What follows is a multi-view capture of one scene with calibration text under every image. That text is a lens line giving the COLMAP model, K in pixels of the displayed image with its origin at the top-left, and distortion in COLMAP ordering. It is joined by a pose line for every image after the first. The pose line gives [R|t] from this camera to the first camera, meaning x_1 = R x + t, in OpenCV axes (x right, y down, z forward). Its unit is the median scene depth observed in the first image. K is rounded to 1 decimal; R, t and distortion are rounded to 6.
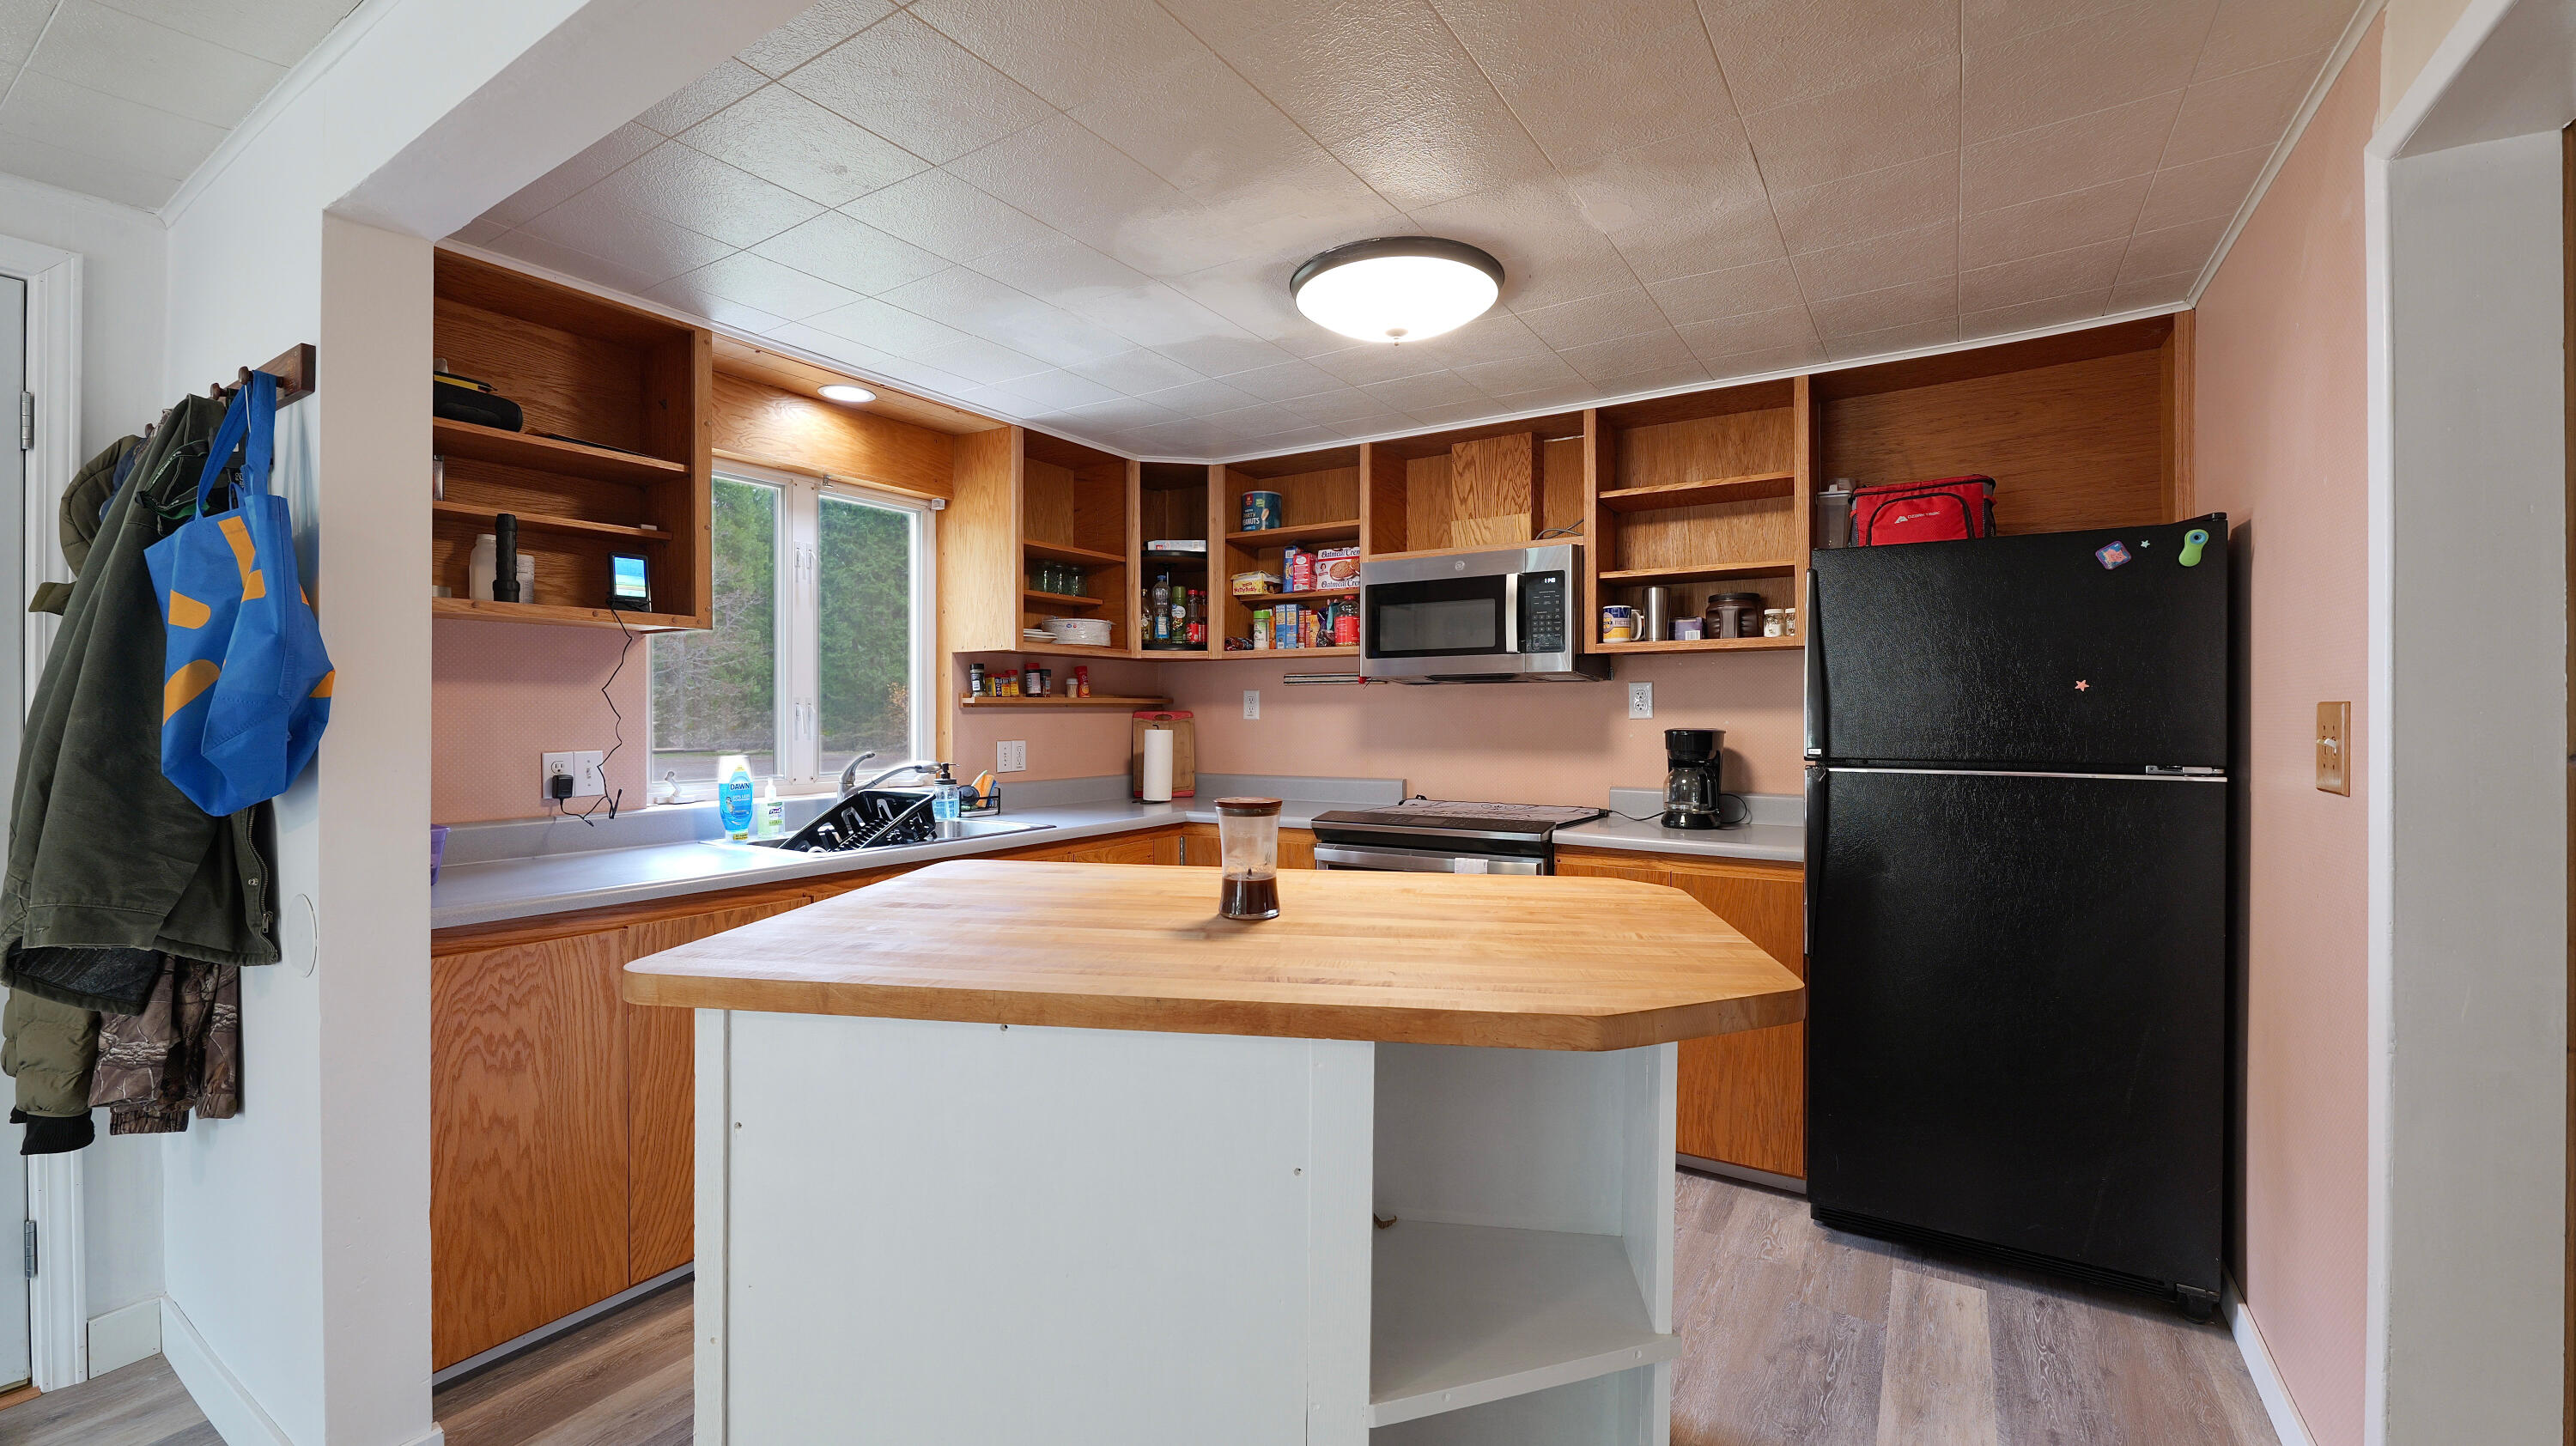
lens RADIAL K [[1046.0, 0, 1288.0], [0, 1046.0, 723.0], [0, 0, 1]] dist [-0.014561, -0.000170]
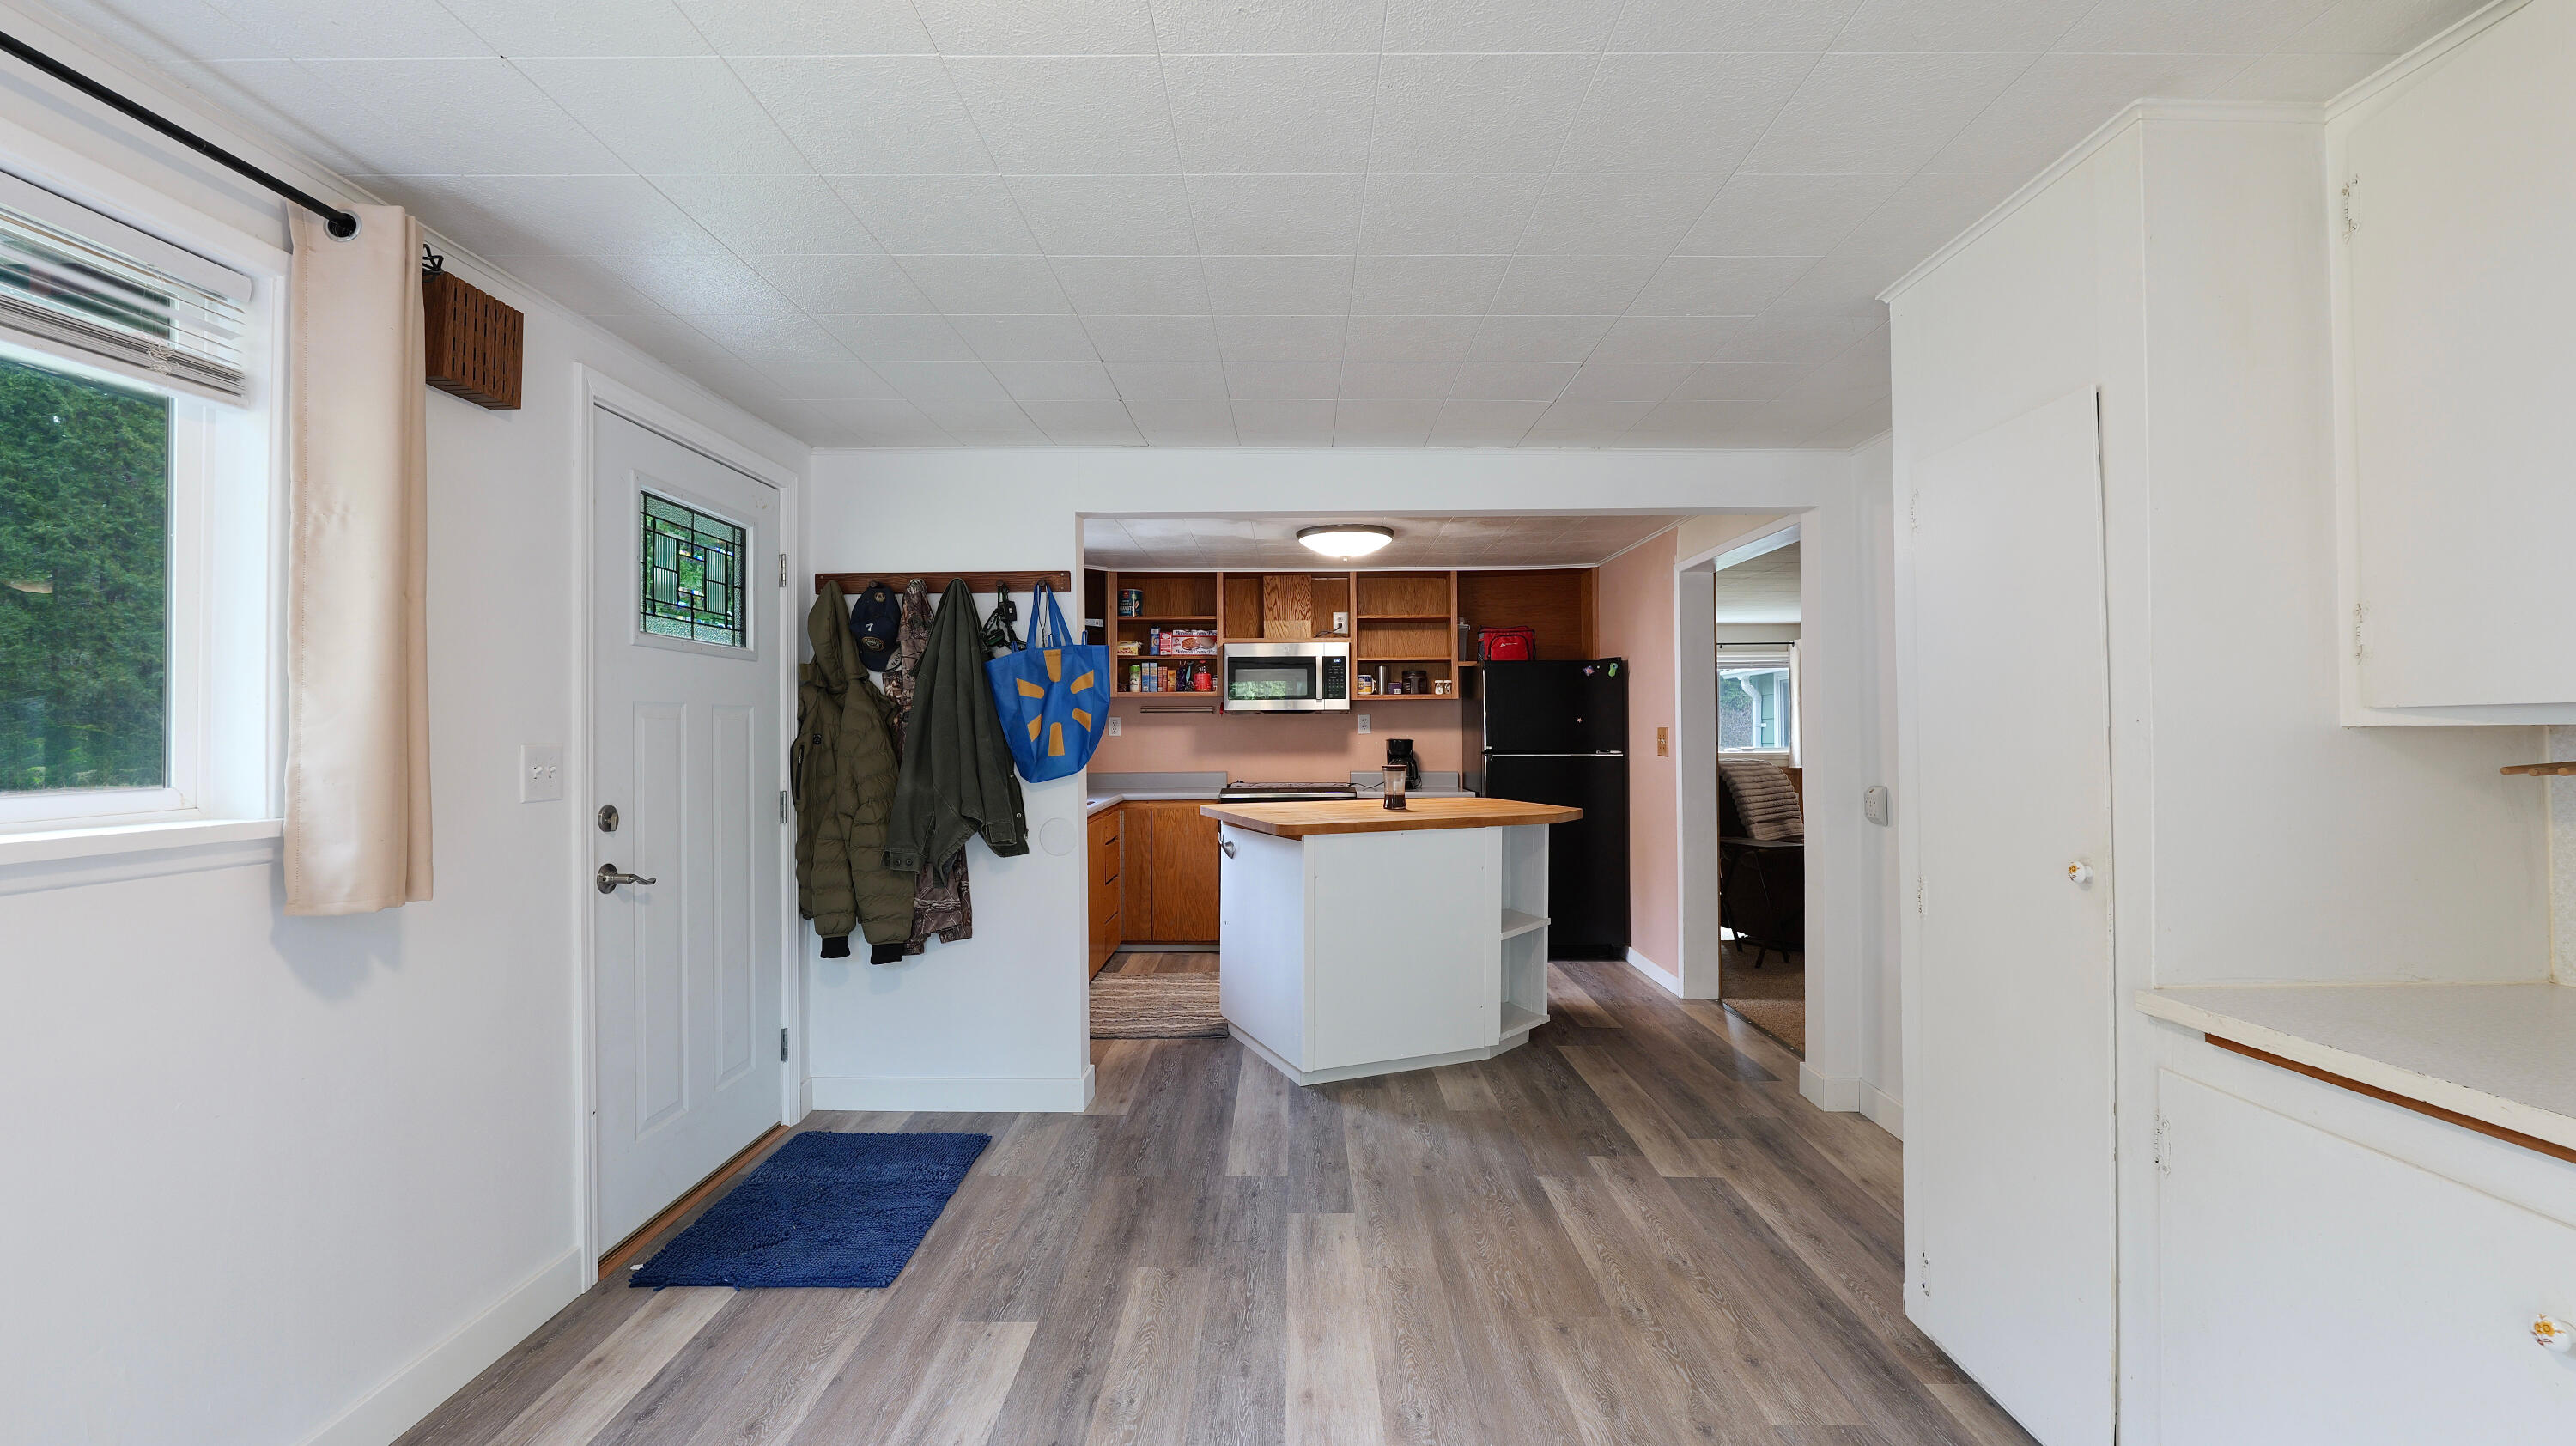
lens RADIAL K [[1046.0, 0, 1288.0], [0, 1046.0, 723.0], [0, 0, 1]] dist [-0.014561, -0.000170]
pose [[0.852287, -0.000888, 0.523074, -0.799838], [0.008316, 0.999895, -0.011852, -0.003003], [-0.523008, 0.014451, 0.852205, -0.552102]]
